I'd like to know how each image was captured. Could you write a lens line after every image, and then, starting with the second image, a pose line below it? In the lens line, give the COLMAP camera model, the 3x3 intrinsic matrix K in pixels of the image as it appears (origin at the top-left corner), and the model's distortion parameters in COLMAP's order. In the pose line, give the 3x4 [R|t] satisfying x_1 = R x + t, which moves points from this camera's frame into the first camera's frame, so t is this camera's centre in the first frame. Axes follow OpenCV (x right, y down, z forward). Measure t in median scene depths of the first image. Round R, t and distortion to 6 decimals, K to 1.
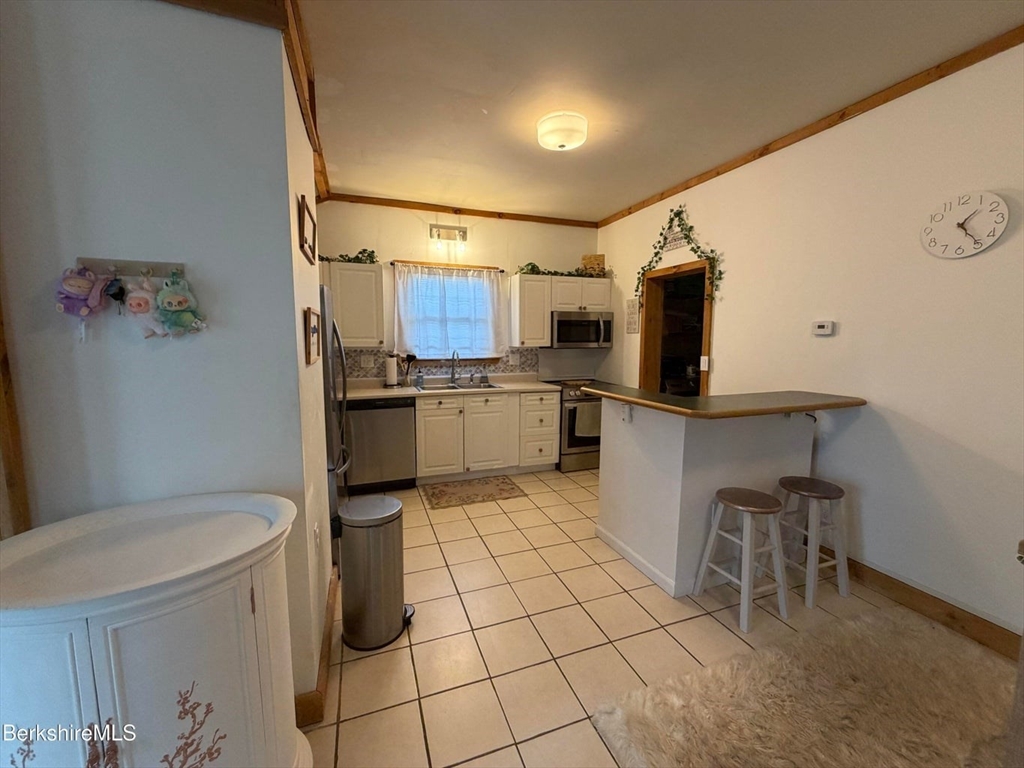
lens RADIAL K [[406.9, 0, 507.6], [0, 406.9, 382.9], [0, 0, 1]] dist [-0.000264, 0.000052]
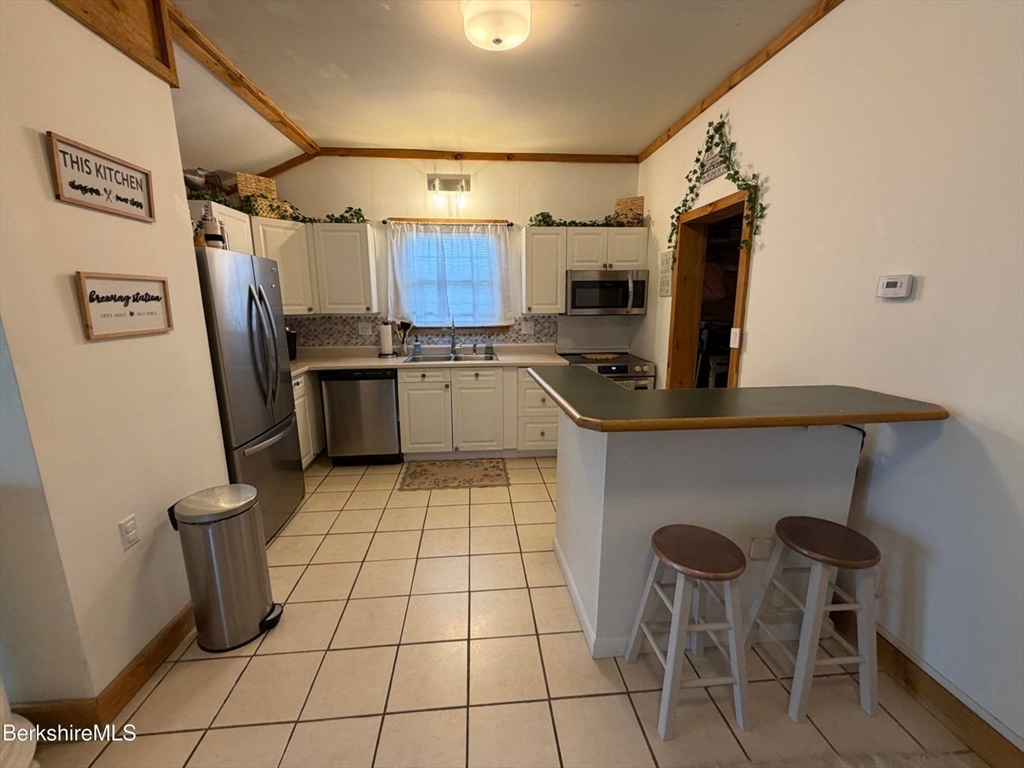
lens RADIAL K [[406.9, 0, 507.6], [0, 406.9, 382.9], [0, 0, 1]] dist [-0.000264, 0.000052]
pose [[0.965689, 0.045892, -0.255615, 0.231340], [-0.023373, 0.995627, 0.090450, -0.020367], [0.258648, -0.081372, 0.962538, 0.153998]]
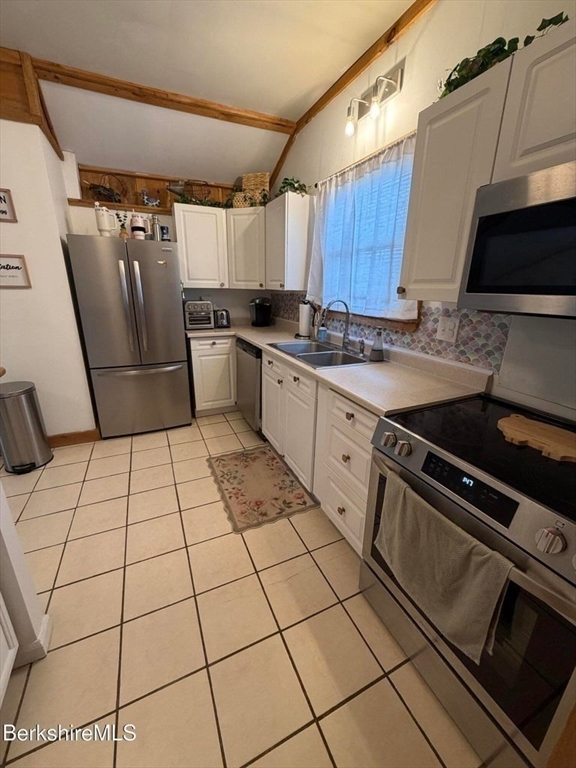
lens RADIAL K [[305.2, 0, 288.3], [0, 305.2, 381.5], [0, 0, 1]] dist [-0.000264, 0.000052]
pose [[0.086091, 0.297831, -0.950729, 0.394585], [-0.133549, 0.949109, 0.285231, -0.086979], [0.987296, 0.102414, 0.121485, 0.891309]]
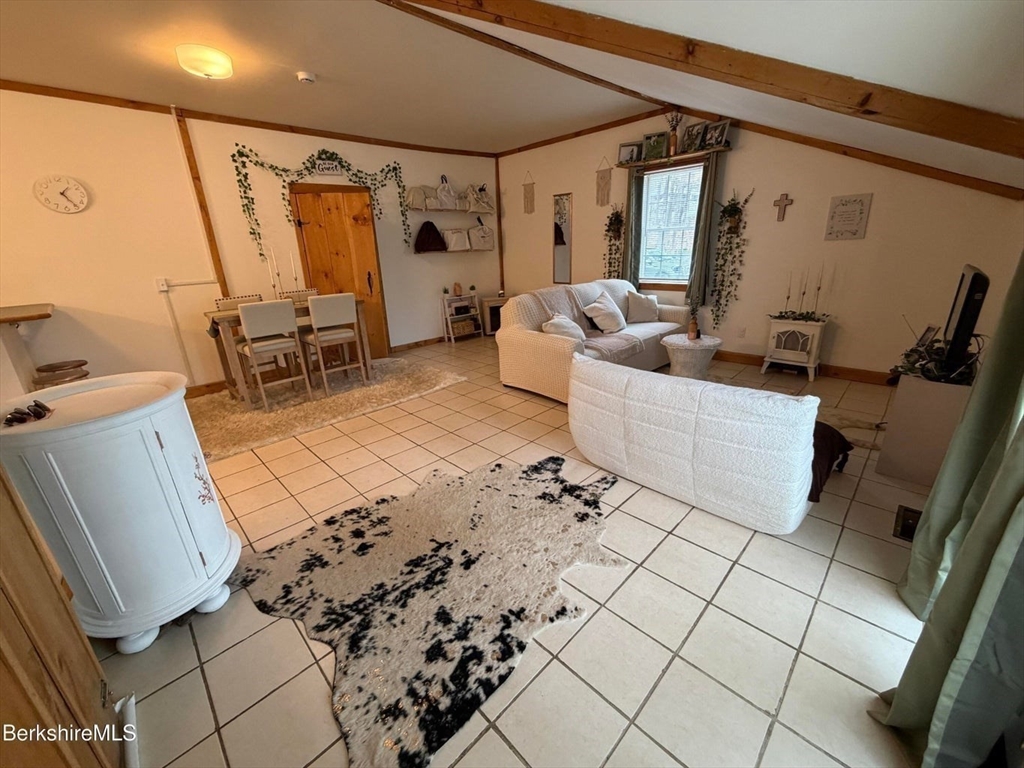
lens RADIAL K [[406.9, 0, 507.6], [0, 406.9, 382.9], [0, 0, 1]] dist [-0.000264, 0.000052]
pose [[-0.418688, -0.272871, 0.866165, -0.683655], [0.141324, 0.922591, 0.358961, 0.005873], [-0.897066, 0.272702, -0.347715, 0.044027]]
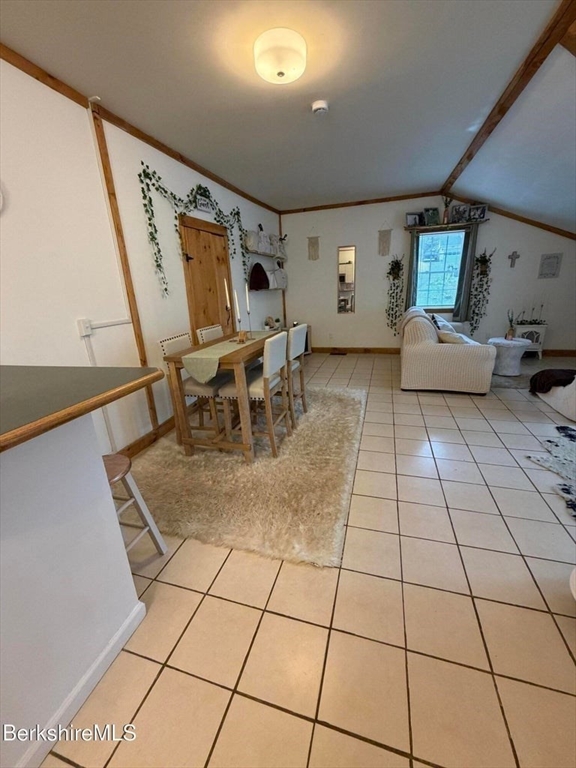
lens RADIAL K [[305.2, 0, 288.3], [0, 305.2, 381.5], [0, 0, 1]] dist [-0.000264, 0.000052]
pose [[-0.802493, -0.141957, 0.579529, -0.059135], [0.112177, 0.918069, 0.380218, -0.056675], [-0.586022, 0.370132, -0.720820, 0.599106]]
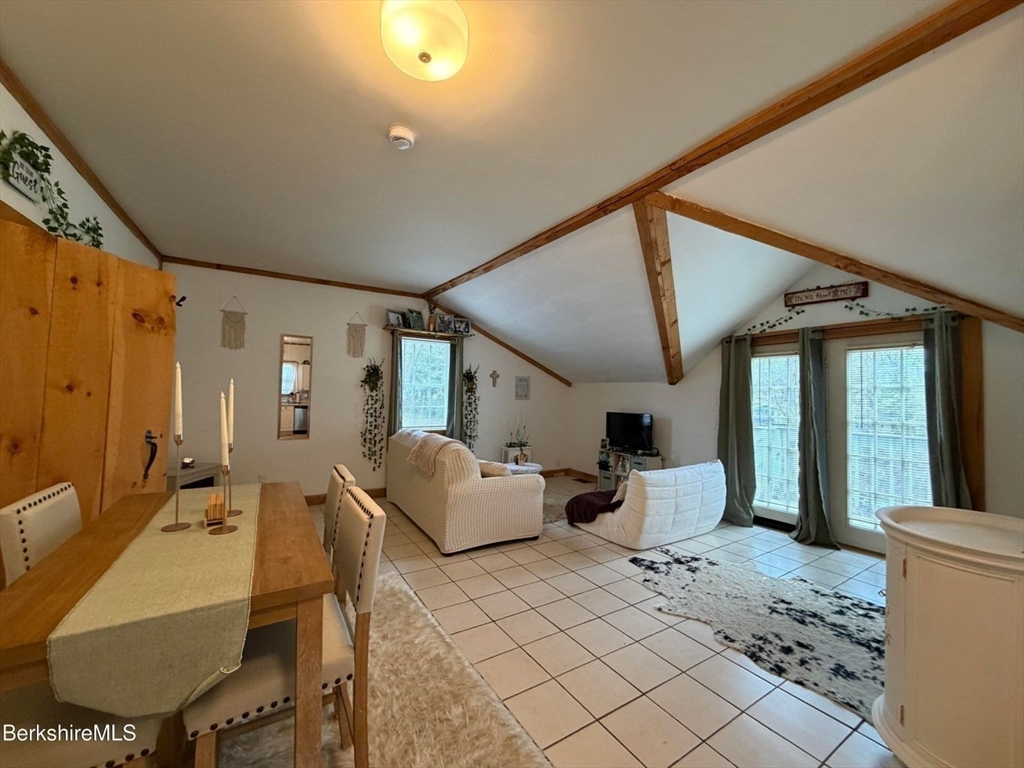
lens RADIAL K [[406.9, 0, 507.6], [0, 406.9, 382.9], [0, 0, 1]] dist [-0.000264, 0.000052]
pose [[-0.976765, -0.023163, -0.213058, 0.271978], [-0.041044, 0.995958, 0.079890, -0.047040], [0.210346, 0.086779, -0.973768, 0.505771]]
